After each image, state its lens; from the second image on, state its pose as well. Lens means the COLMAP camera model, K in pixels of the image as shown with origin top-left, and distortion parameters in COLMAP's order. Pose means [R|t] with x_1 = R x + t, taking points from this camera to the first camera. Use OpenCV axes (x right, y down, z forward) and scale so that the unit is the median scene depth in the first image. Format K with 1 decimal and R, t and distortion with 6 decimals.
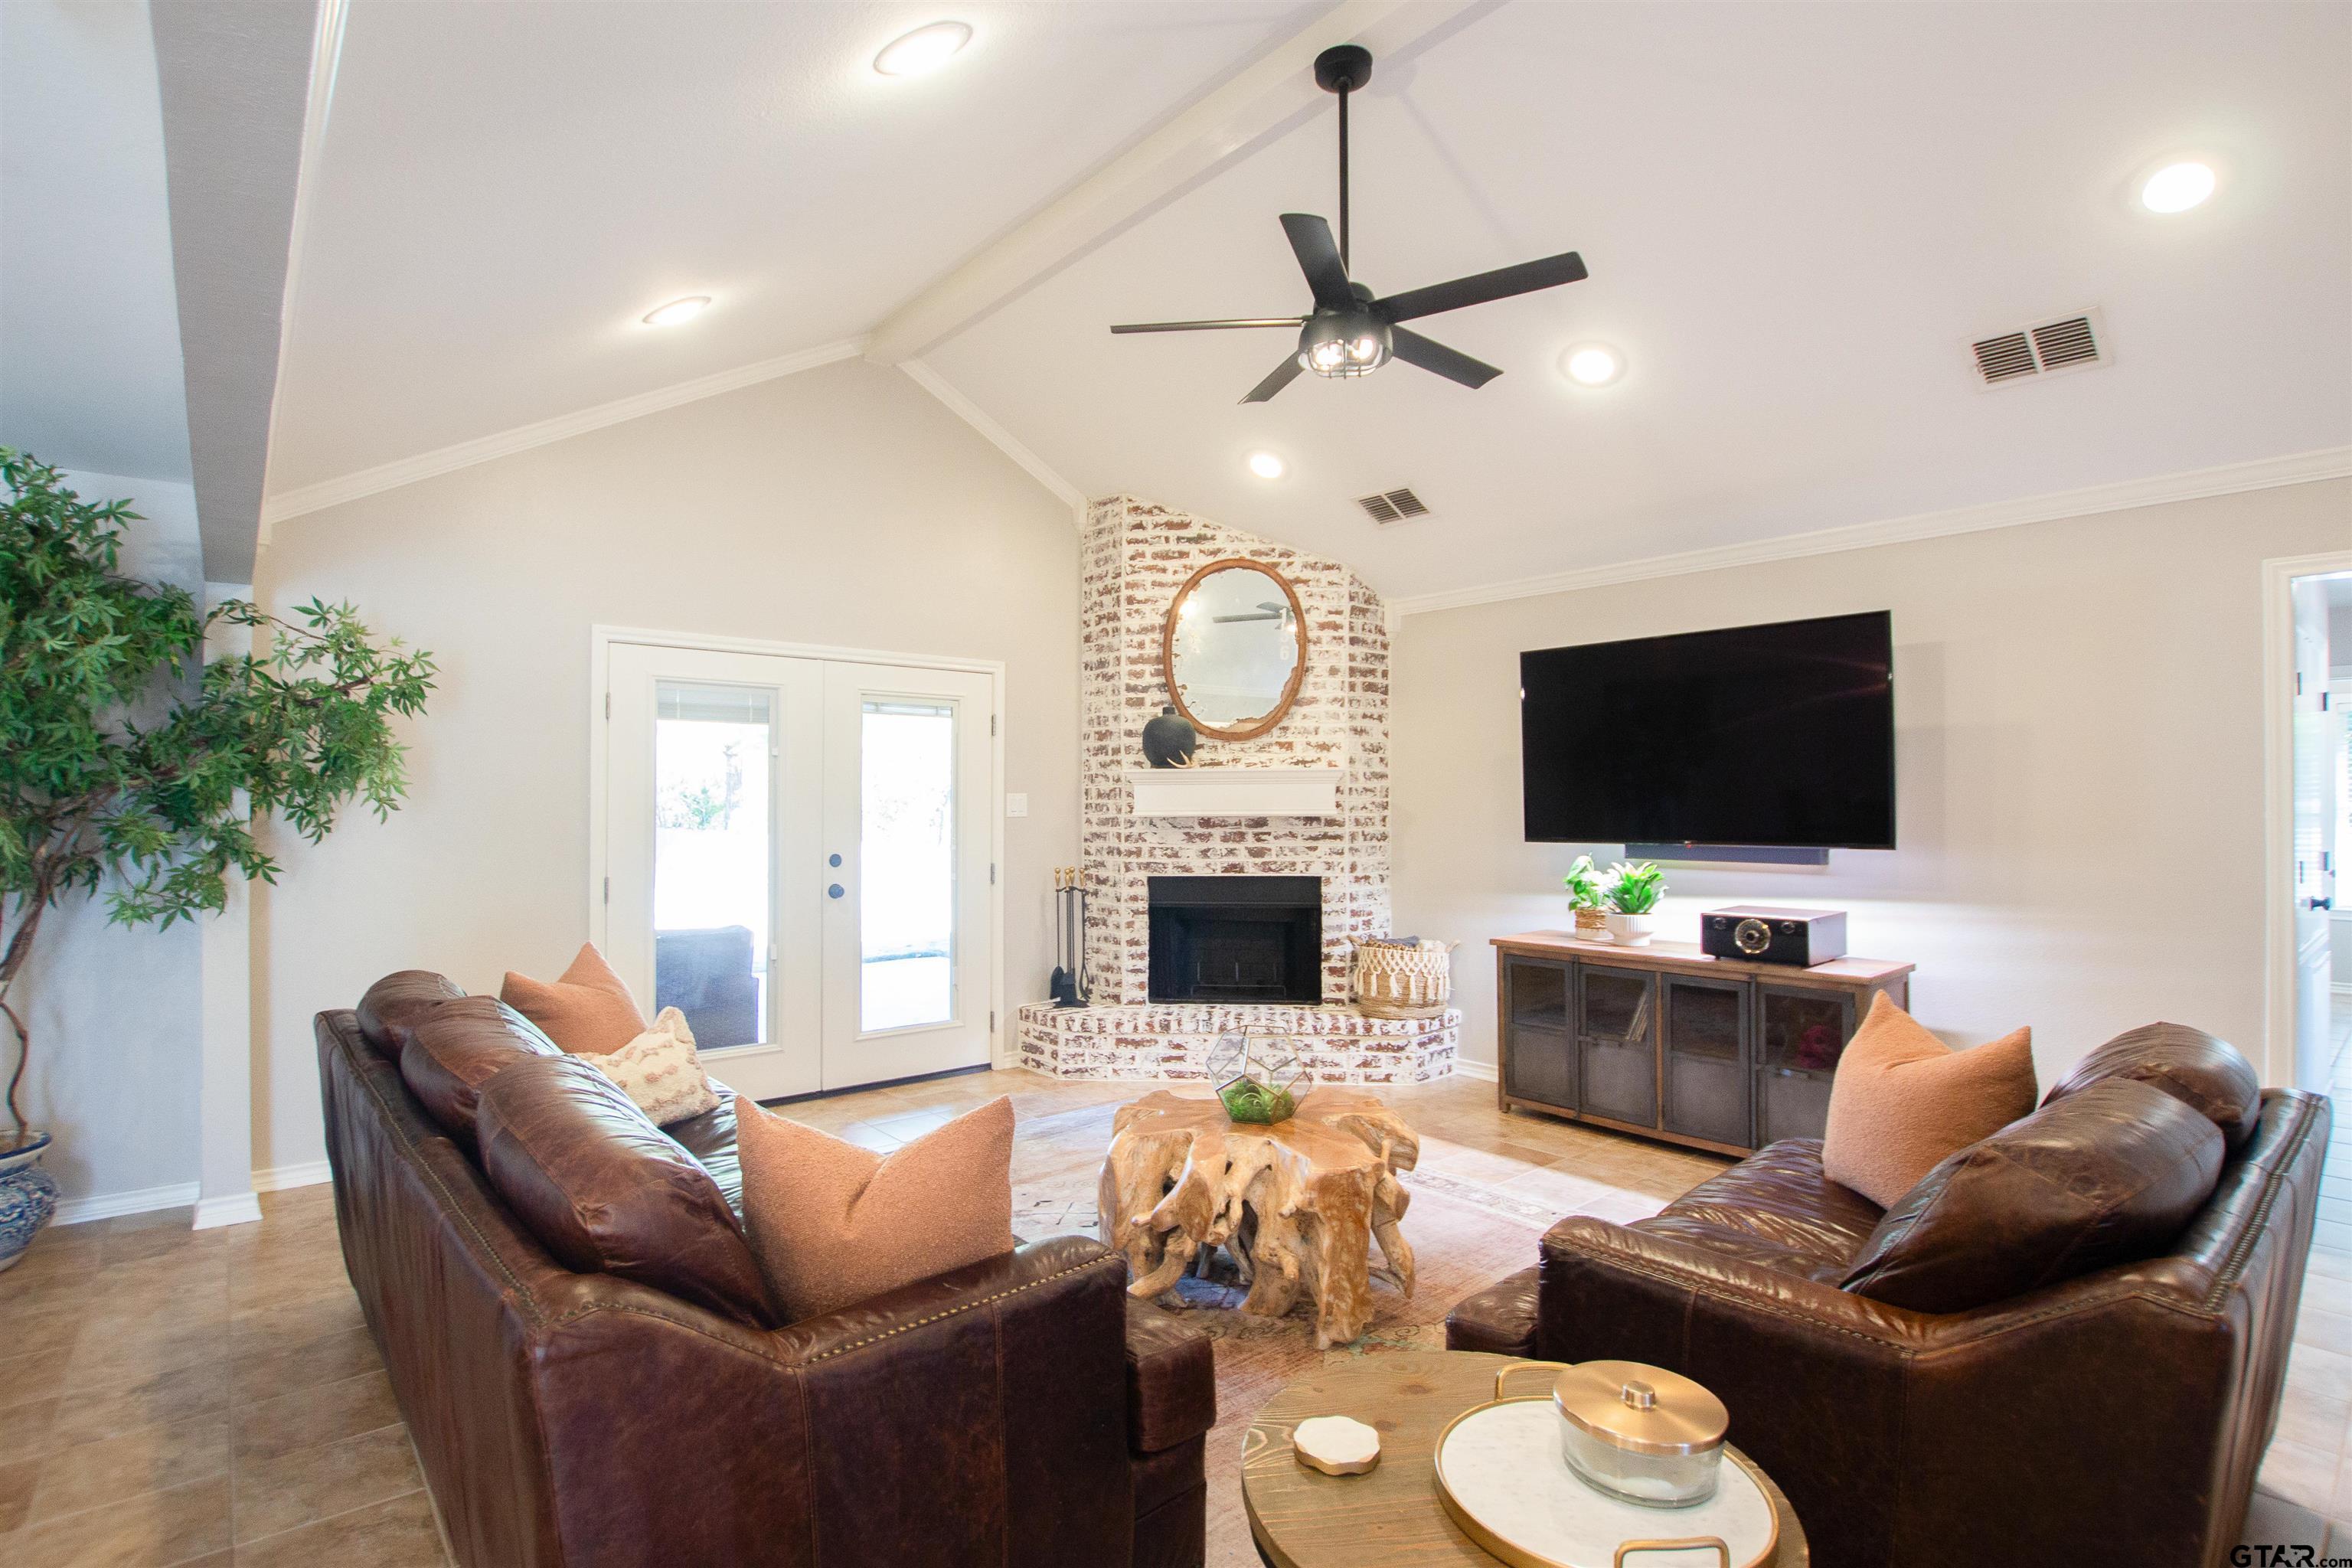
lens RADIAL K [[1169.1, 0, 1144.2], [0, 1169.1, 791.6], [0, 0, 1]] dist [-0.033903, 0.004784]
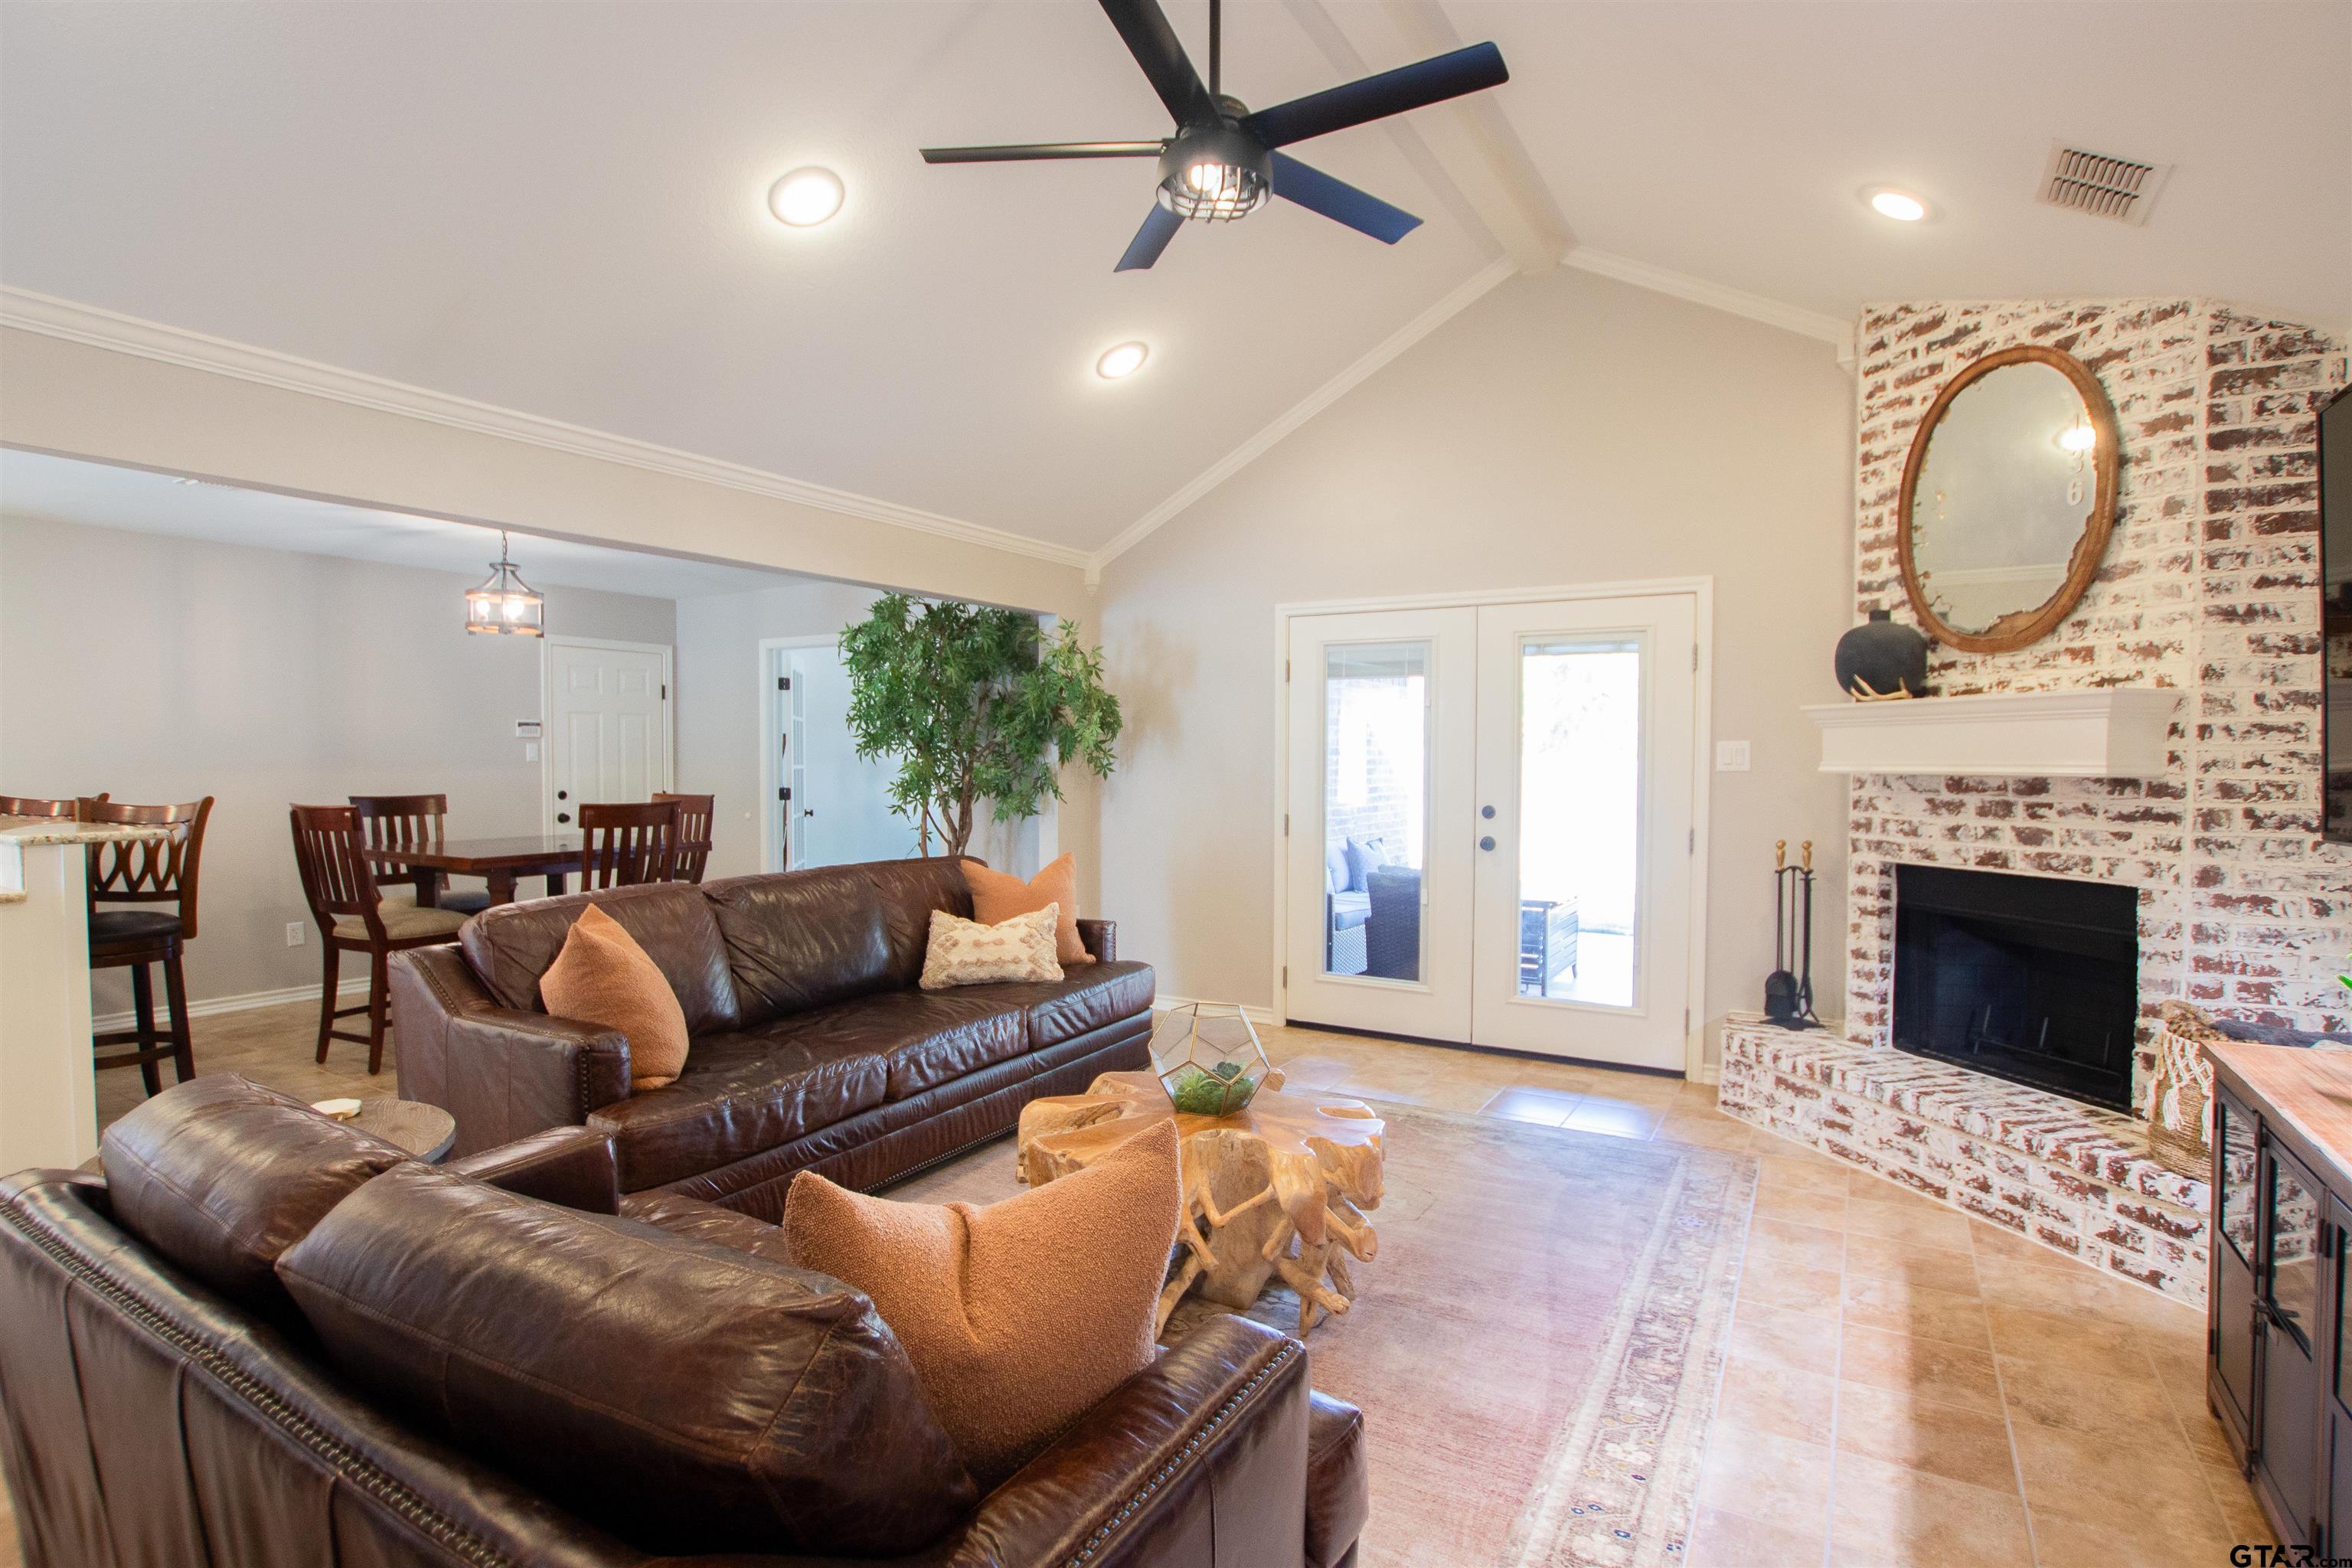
lens RADIAL K [[1169.1, 0, 1144.2], [0, 1169.1, 791.6], [0, 0, 1]] dist [-0.033903, 0.004784]
pose [[0.311602, 0.031577, -0.949688, 0.513369], [0.006621, 0.999351, 0.035401, 0.005354], [0.950190, -0.017319, 0.311191, 0.387971]]
